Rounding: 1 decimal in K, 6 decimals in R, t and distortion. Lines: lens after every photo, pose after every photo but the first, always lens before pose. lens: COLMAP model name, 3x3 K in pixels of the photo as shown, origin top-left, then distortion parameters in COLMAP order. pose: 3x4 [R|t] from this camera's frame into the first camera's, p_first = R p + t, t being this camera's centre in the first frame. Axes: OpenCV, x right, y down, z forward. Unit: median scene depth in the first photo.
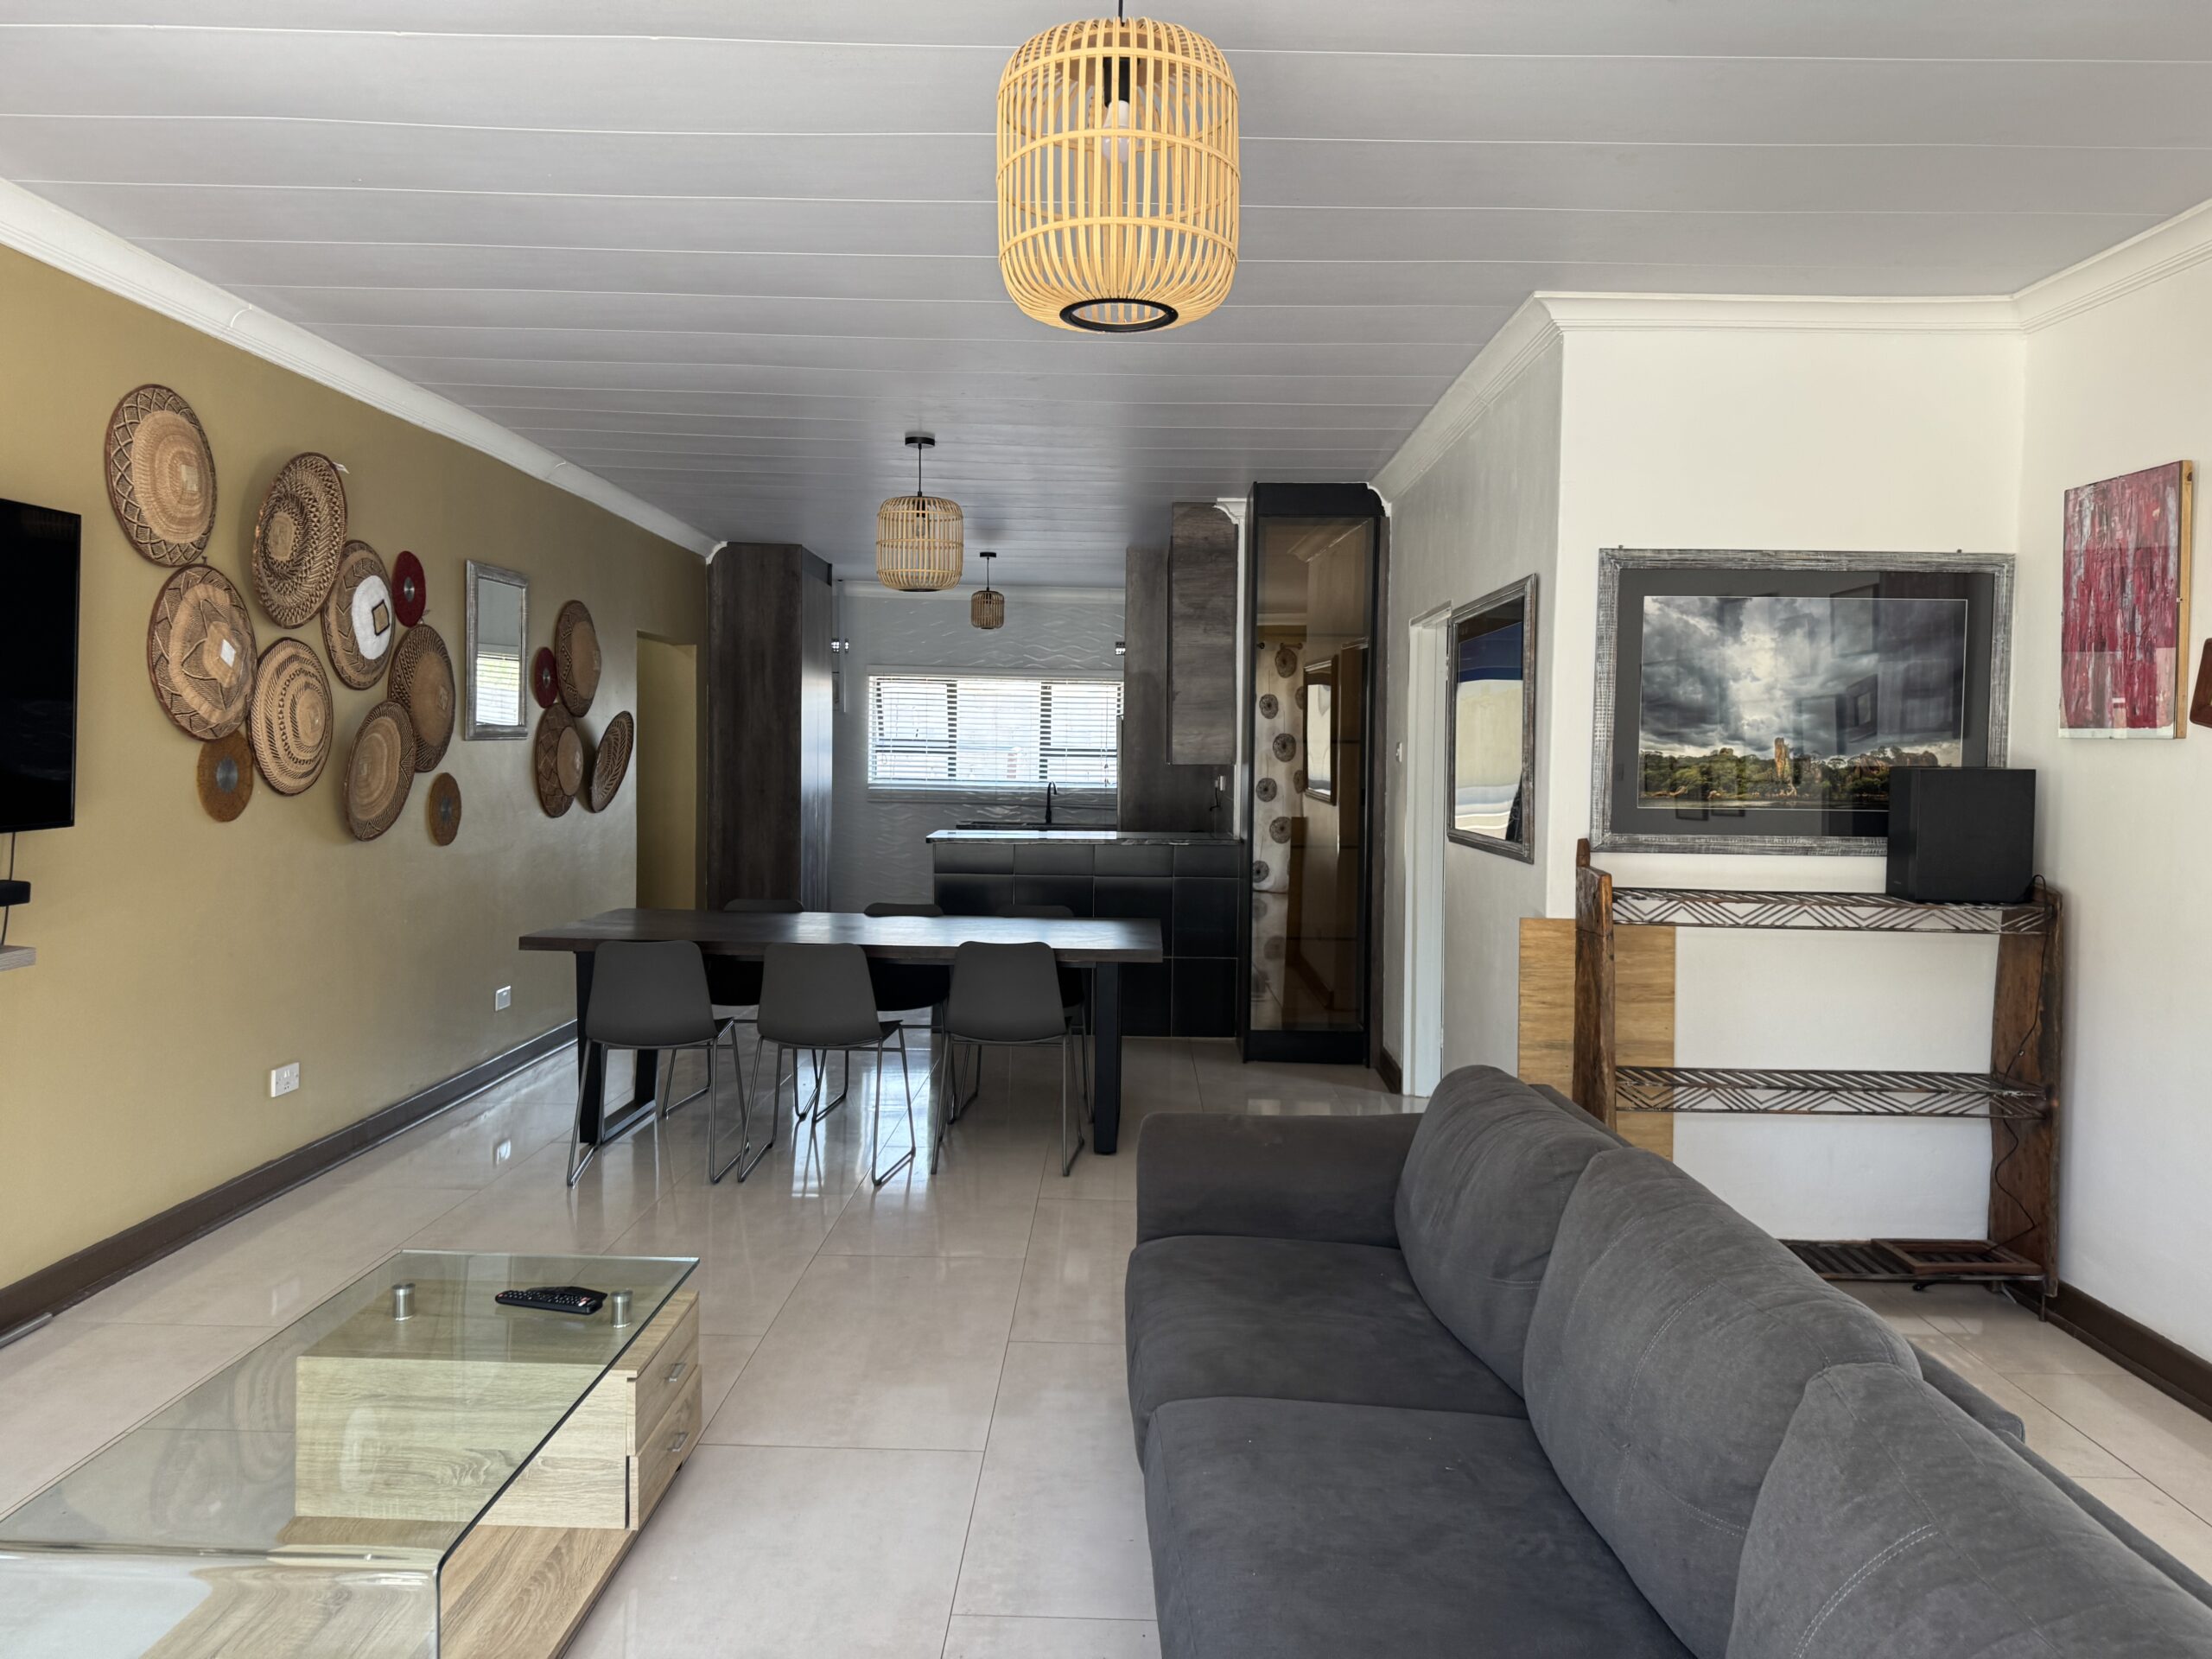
lens RADIAL K [[1566.3, 0, 1106.5], [0, 1566.3, 824.1], [0, 0, 1]] dist [0.010270, -0.007051]
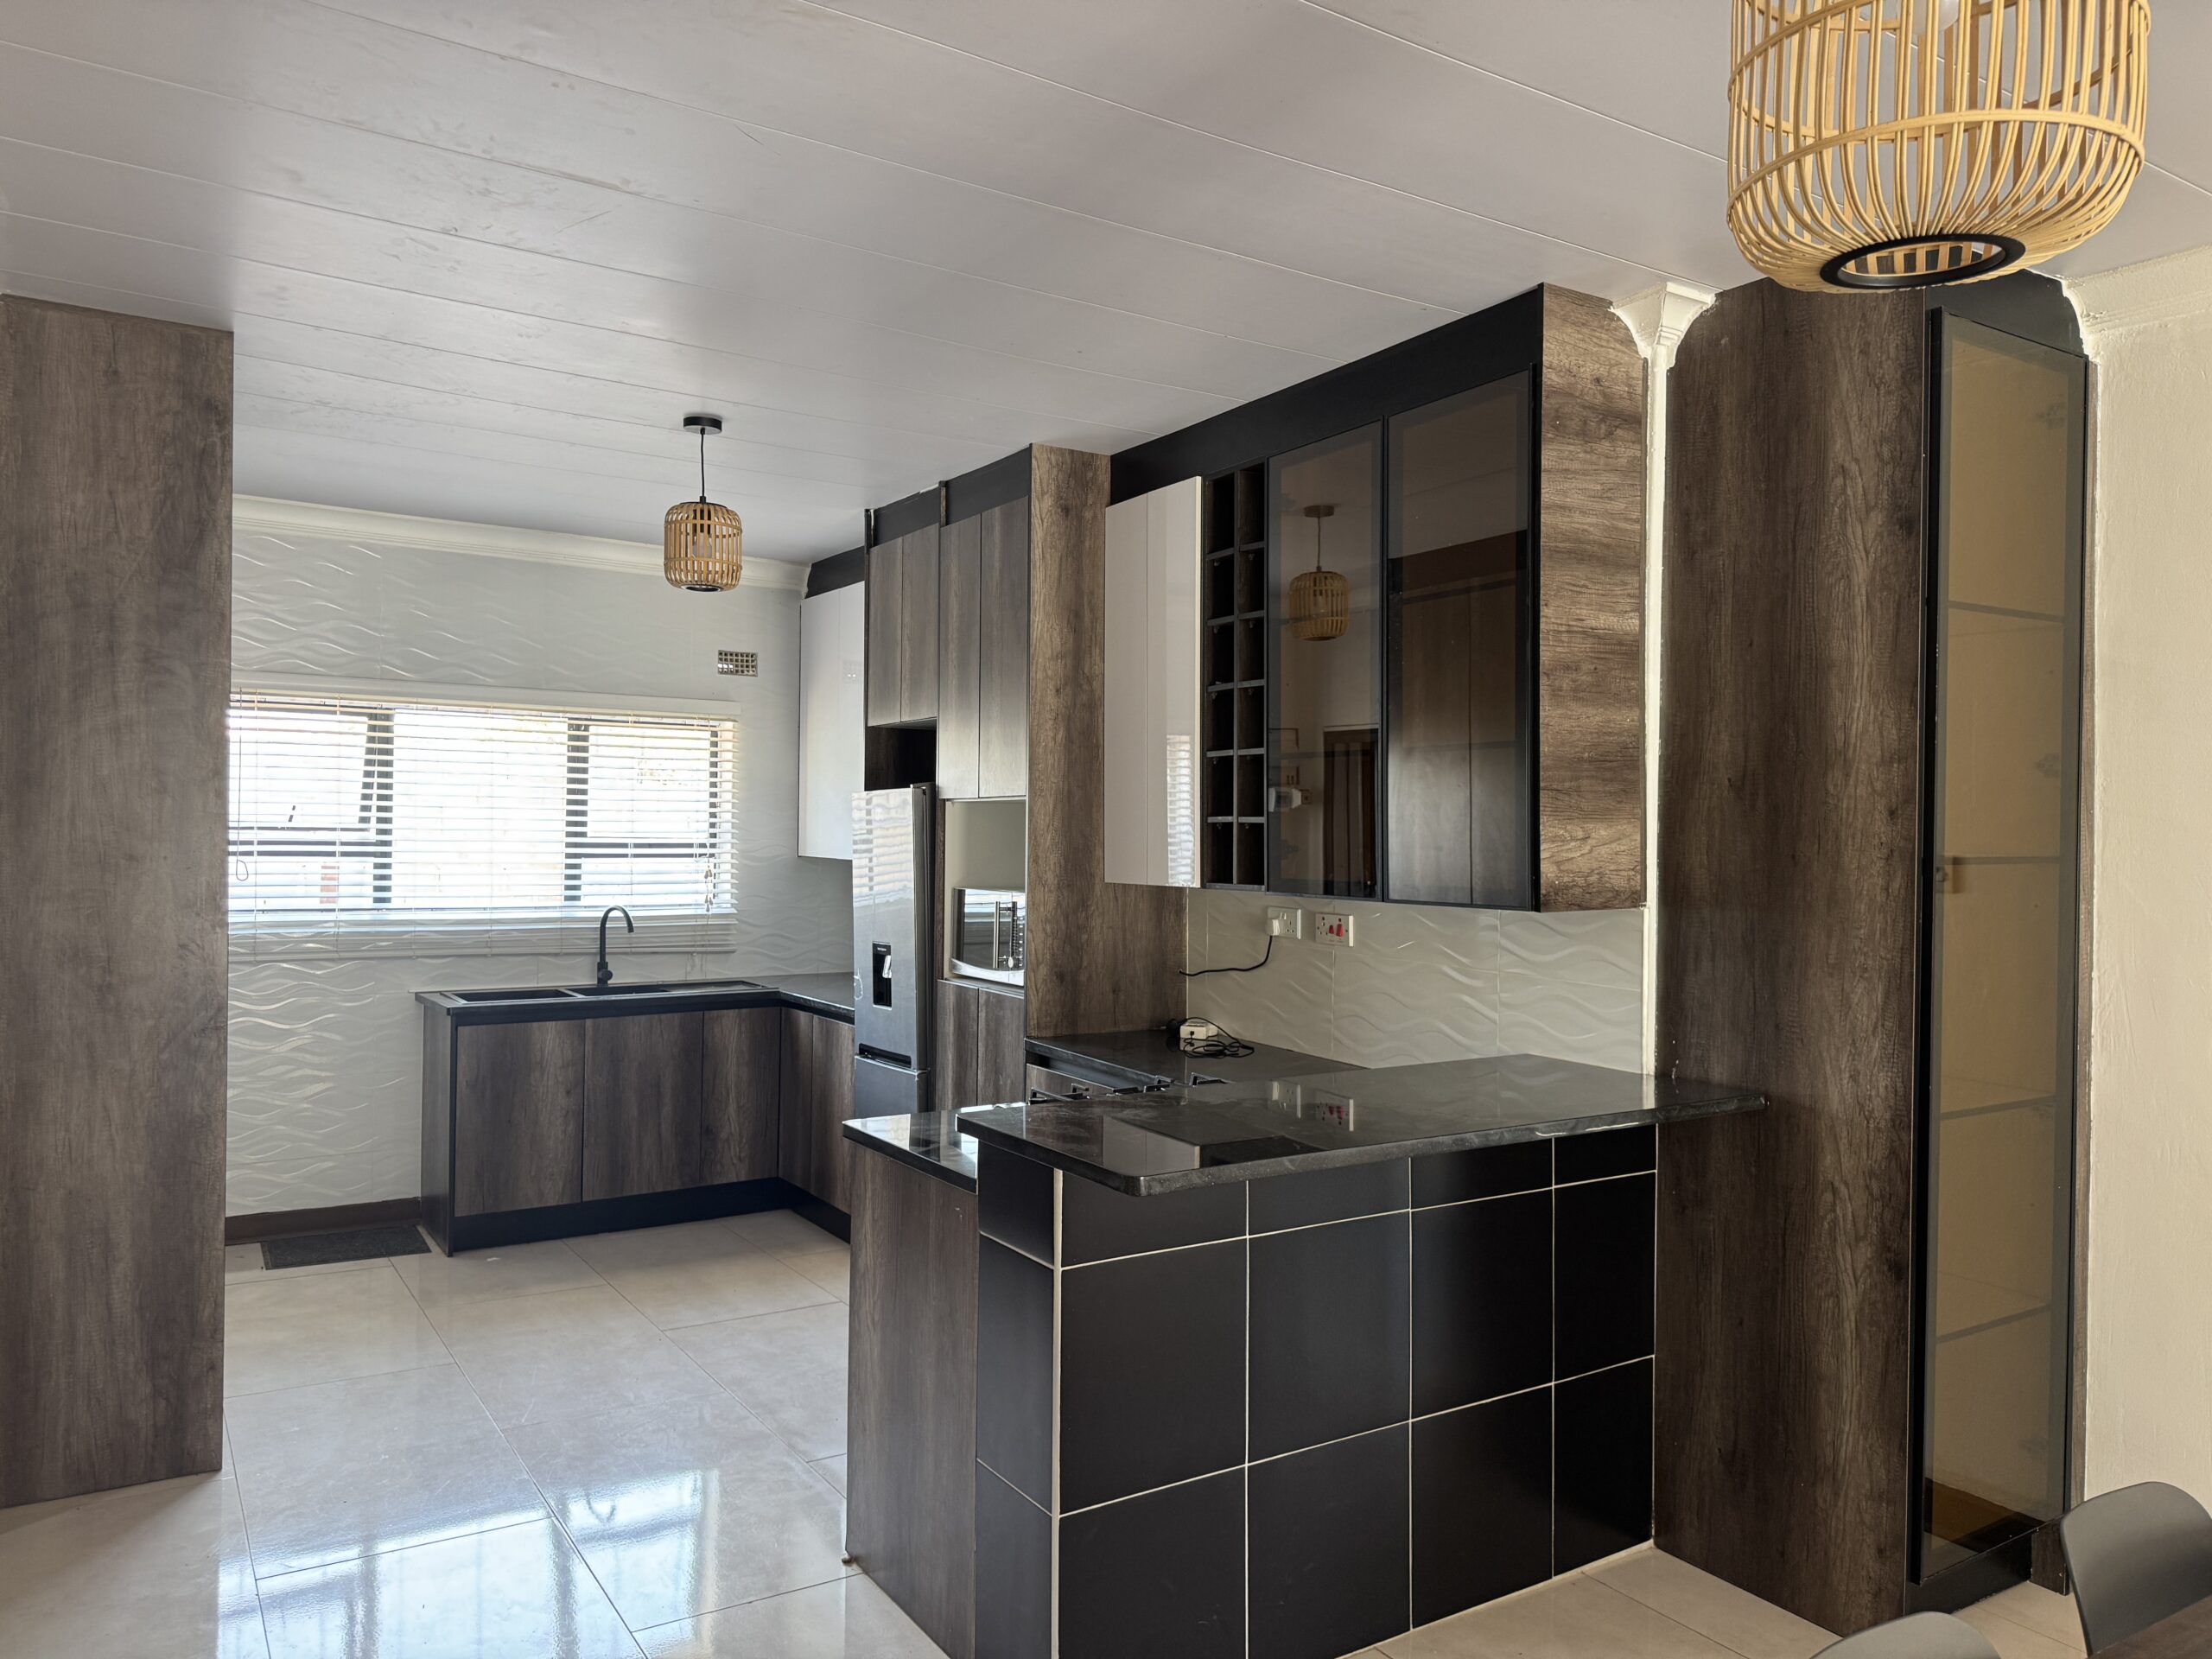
lens RADIAL K [[1566.3, 0, 1116.9], [0, 1566.3, 835.1], [0, 0, 1]] dist [0.010270, -0.007051]
pose [[0.834672, -0.010168, 0.550654, -0.249366], [0.028252, 0.999304, -0.024371, -0.045734], [-0.550023, 0.035898, 0.834378, 0.635178]]
